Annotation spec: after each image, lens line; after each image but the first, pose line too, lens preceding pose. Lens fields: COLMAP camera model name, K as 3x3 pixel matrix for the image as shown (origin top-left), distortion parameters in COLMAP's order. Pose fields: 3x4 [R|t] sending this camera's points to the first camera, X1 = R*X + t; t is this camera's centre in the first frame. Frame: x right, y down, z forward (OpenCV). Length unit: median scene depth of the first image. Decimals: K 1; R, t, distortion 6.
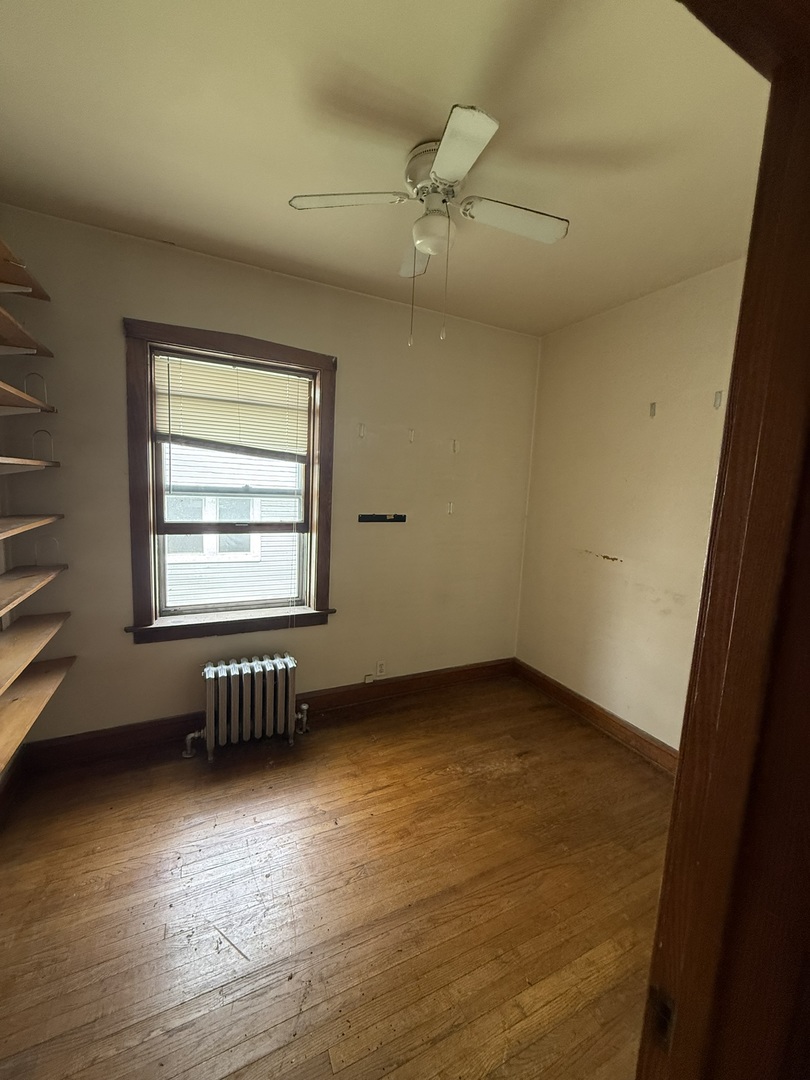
lens RADIAL K [[432.1, 0, 402.5], [0, 432.1, 541.4], [0, 0, 1]] dist [-0.002689, 0.000060]
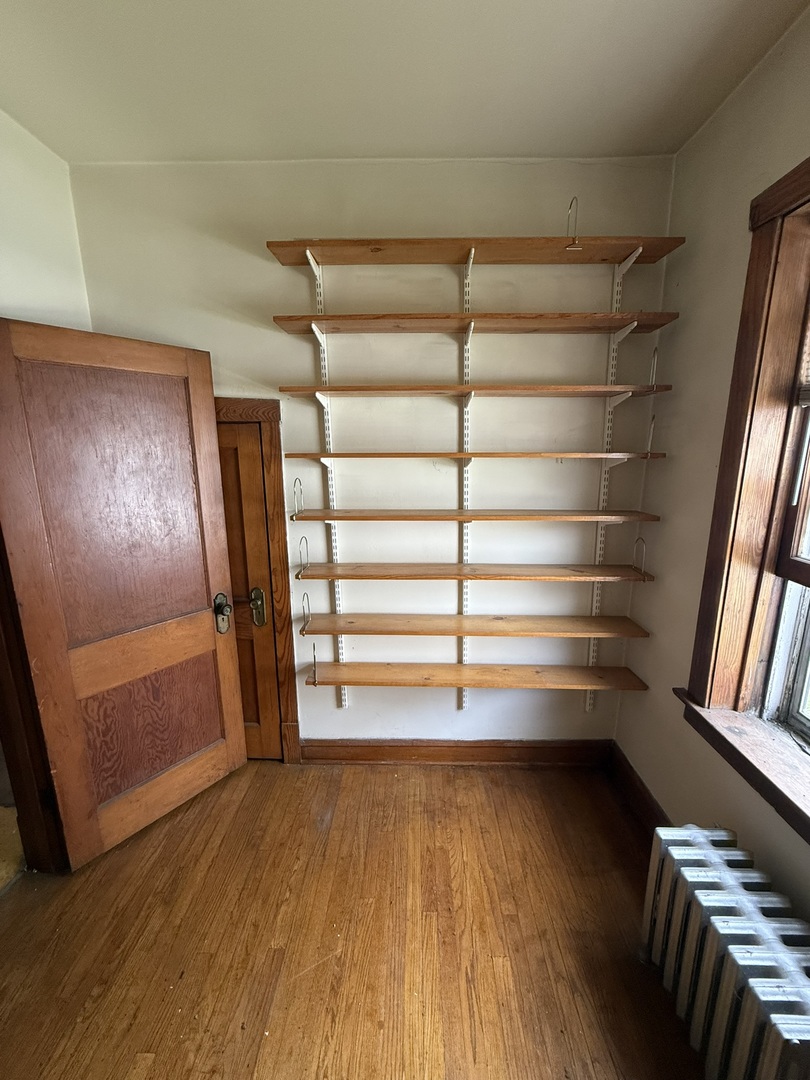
lens RADIAL K [[432.1, 0, 406.1], [0, 432.1, 539.3], [0, 0, 1]] dist [-0.002689, 0.000060]
pose [[-0.463862, 0.148937, -0.873298, 0.132728], [-0.123313, 0.965316, 0.230129, -0.135748], [0.877283, 0.214437, -0.429408, 0.858086]]
